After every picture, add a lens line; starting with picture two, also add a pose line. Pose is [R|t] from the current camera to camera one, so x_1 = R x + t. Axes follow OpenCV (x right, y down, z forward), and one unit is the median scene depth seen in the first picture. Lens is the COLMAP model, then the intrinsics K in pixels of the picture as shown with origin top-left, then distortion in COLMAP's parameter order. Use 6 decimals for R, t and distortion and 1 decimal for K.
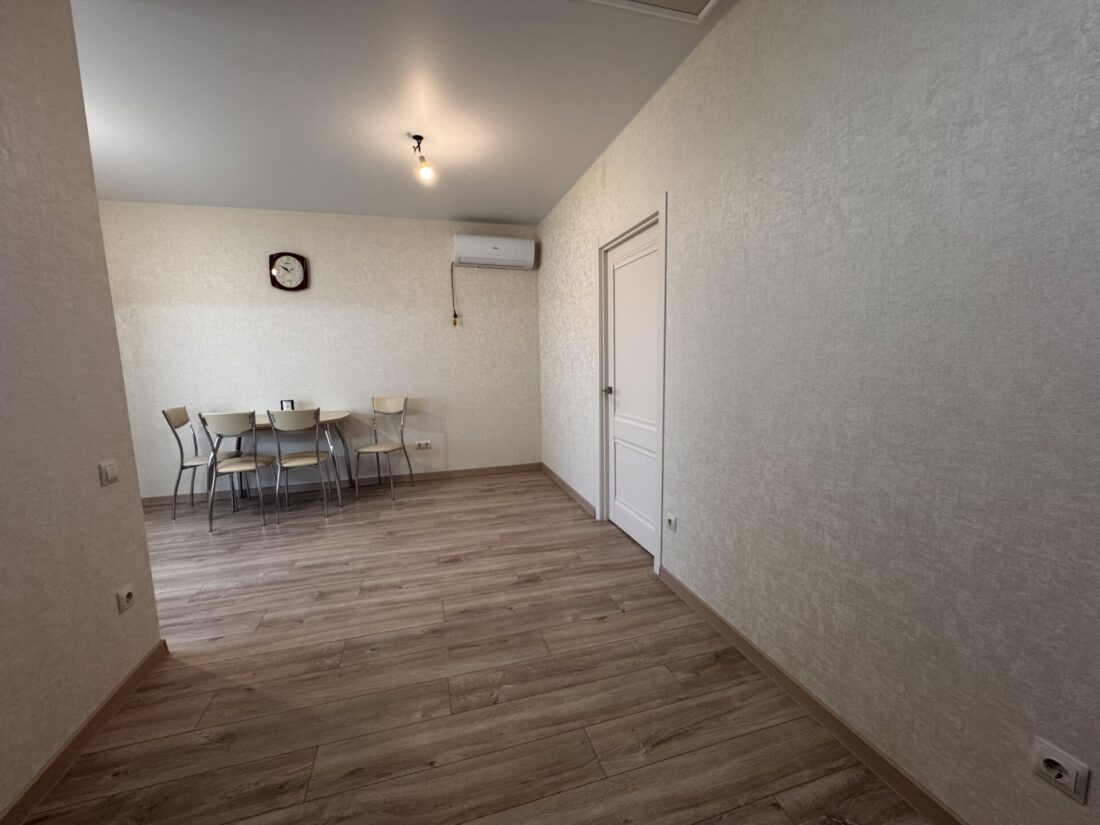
lens RADIAL K [[437.4, 0, 550.2], [0, 437.4, 407.4], [0, 0, 1]] dist [-0.002932, 0.000635]
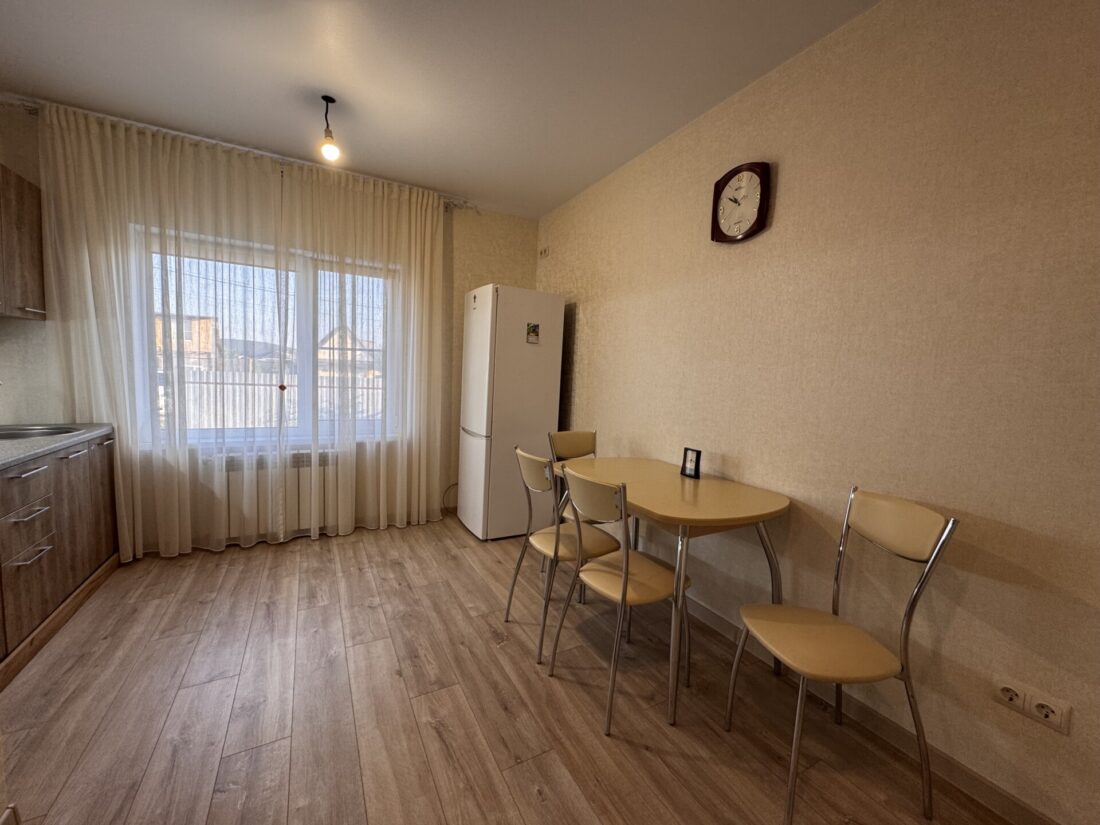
lens RADIAL K [[437.4, 0, 550.8], [0, 437.4, 410.5], [0, 0, 1]] dist [-0.002932, 0.000635]
pose [[0.200796, 0.112328, -0.973172, -0.185951], [-0.151378, 0.985030, 0.082463, -0.128851], [0.967866, 0.130759, 0.214794, 1.117761]]
